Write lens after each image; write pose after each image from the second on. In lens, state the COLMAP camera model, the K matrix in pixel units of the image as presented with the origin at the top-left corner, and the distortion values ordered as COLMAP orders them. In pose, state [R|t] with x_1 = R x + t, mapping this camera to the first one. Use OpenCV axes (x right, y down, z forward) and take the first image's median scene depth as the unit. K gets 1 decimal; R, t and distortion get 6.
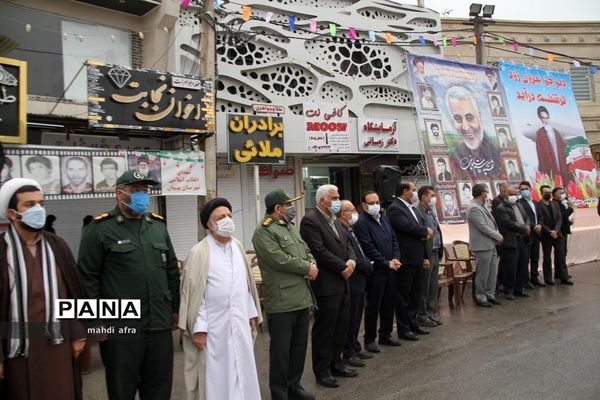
lens RADIAL K [[493.7, 0, 301.7], [0, 493.7, 202.7], [0, 0, 1]] dist [-0.193832, 0.147159]
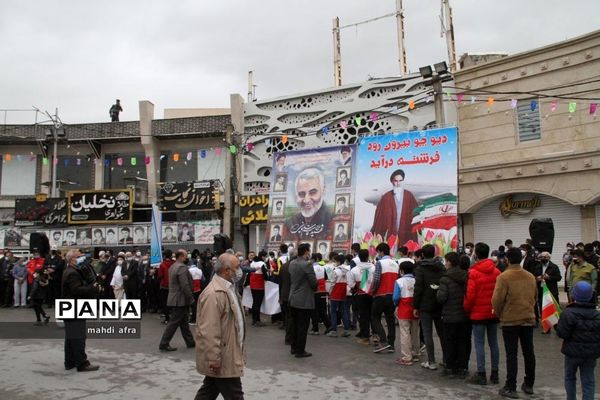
lens RADIAL K [[493.7, 0, 301.0], [0, 493.7, 198.9], [0, 0, 1]] dist [-0.193832, 0.147159]
pose [[0.572736, -0.036998, -0.818905, 1.376906], [0.000616, 0.999000, -0.044703, -0.093763], [0.819740, 0.025099, 0.572186, 0.191038]]
